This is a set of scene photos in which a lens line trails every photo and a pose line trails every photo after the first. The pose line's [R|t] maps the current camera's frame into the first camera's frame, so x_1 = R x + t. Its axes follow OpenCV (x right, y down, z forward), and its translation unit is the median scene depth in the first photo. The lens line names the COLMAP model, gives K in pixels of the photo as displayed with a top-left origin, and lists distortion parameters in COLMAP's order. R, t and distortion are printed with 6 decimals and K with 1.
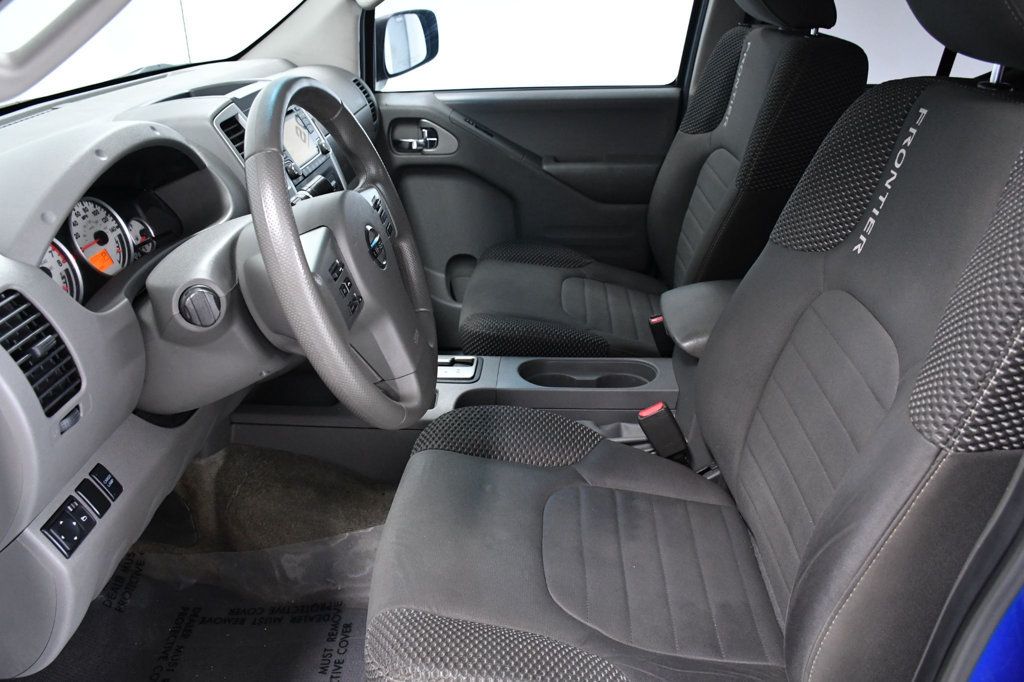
lens RADIAL K [[791.4, 0, 512.0], [0, 791.4, 341.0], [0, 0, 1]] dist [-0.154150, 0.097505]
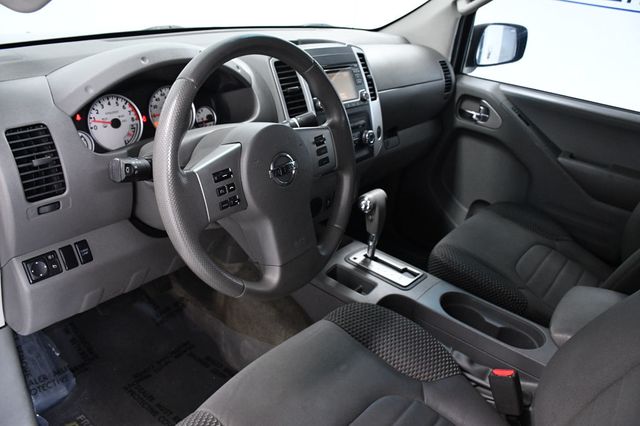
lens RADIAL K [[494.6, 0, 320.0], [0, 494.6, 213.0], [0, 0, 1]] dist [-0.154150, 0.097505]
pose [[0.804080, 0.346256, -0.483282, 0.194307], [-0.353062, 0.932137, 0.080423, -0.087047], [0.478332, 0.105962, 0.871763, 0.181603]]
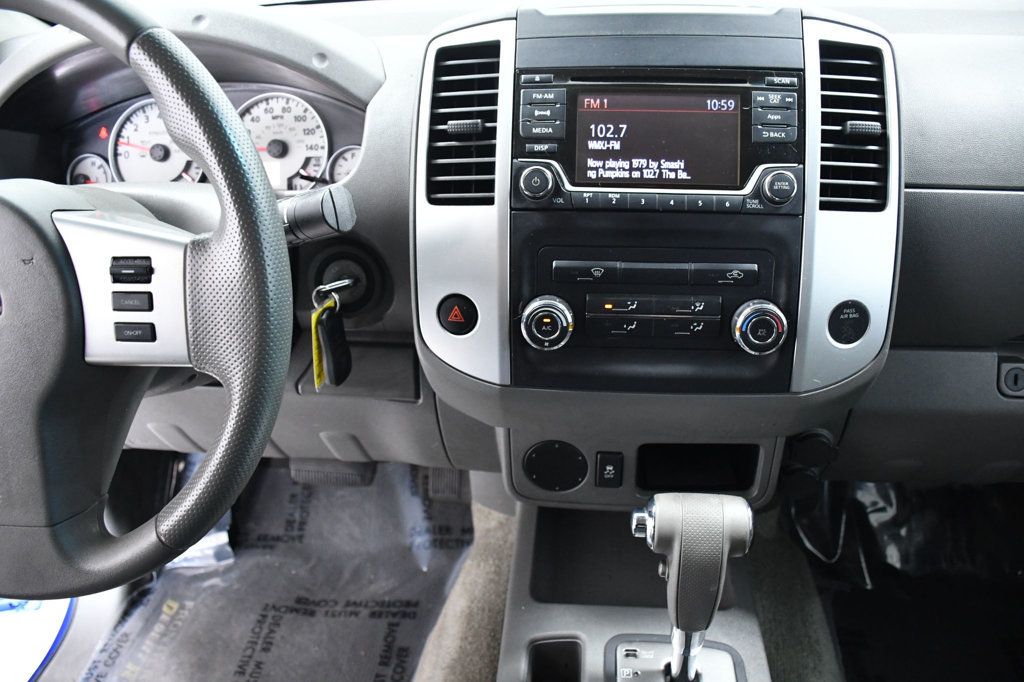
lens RADIAL K [[791.4, 0, 512.0], [0, 791.4, 341.0], [0, 0, 1]] dist [-0.154150, 0.097505]
pose [[-0.047330, 0.502224, -0.863441, 0.156312], [-0.402257, 0.781636, 0.476691, -0.308417], [0.914303, 0.369887, 0.165028, 0.784899]]
